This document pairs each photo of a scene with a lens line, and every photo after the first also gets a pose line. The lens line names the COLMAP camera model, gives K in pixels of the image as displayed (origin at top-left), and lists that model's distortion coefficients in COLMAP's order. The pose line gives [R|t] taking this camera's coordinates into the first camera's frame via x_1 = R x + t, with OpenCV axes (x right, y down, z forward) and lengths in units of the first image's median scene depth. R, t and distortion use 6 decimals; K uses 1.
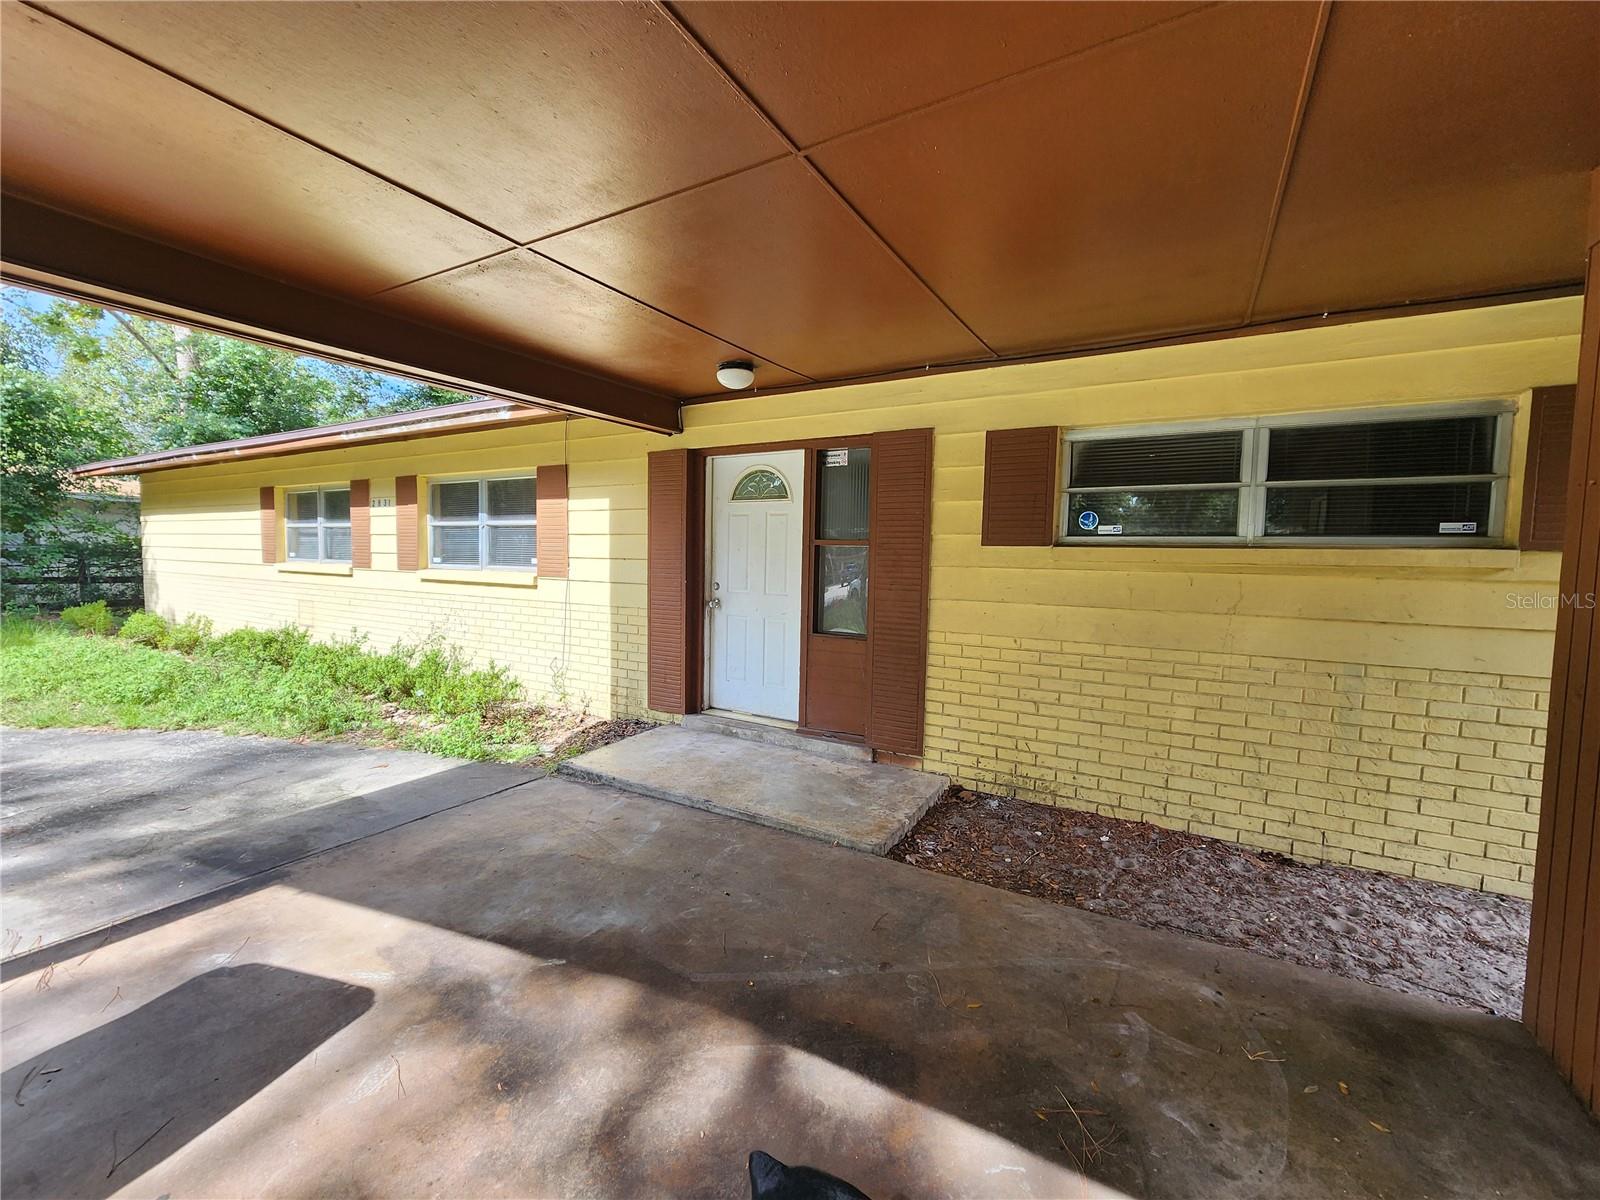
lens RADIAL K [[657.8, 0, 800.7], [0, 657.8, 597.9], [0, 0, 1]] dist [0.000854, 0.000282]
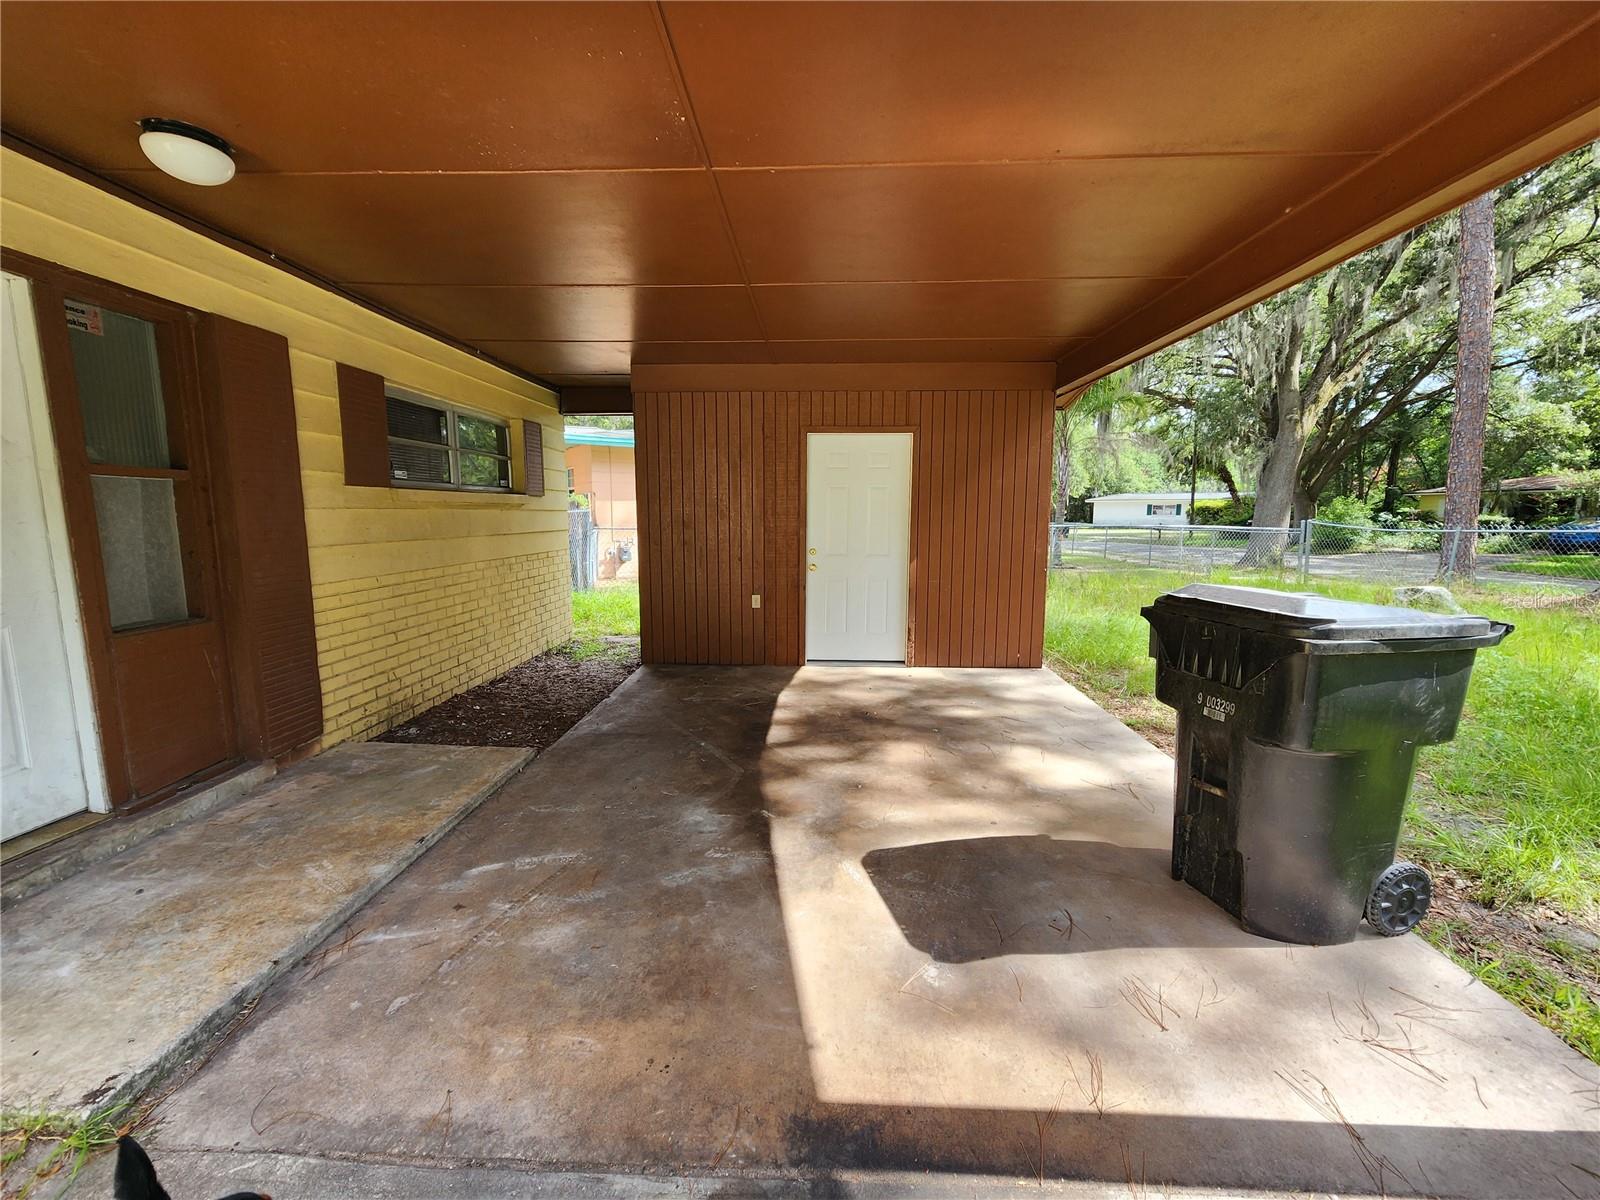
lens RADIAL K [[657.8, 0, 800.7], [0, 657.8, 597.9], [0, 0, 1]] dist [0.000854, 0.000282]
pose [[-0.473013, -0.133535, 0.870877, -0.833532], [0.047291, 0.983175, 0.176440, -0.053383], [-0.879785, 0.124643, -0.458739, 0.835901]]
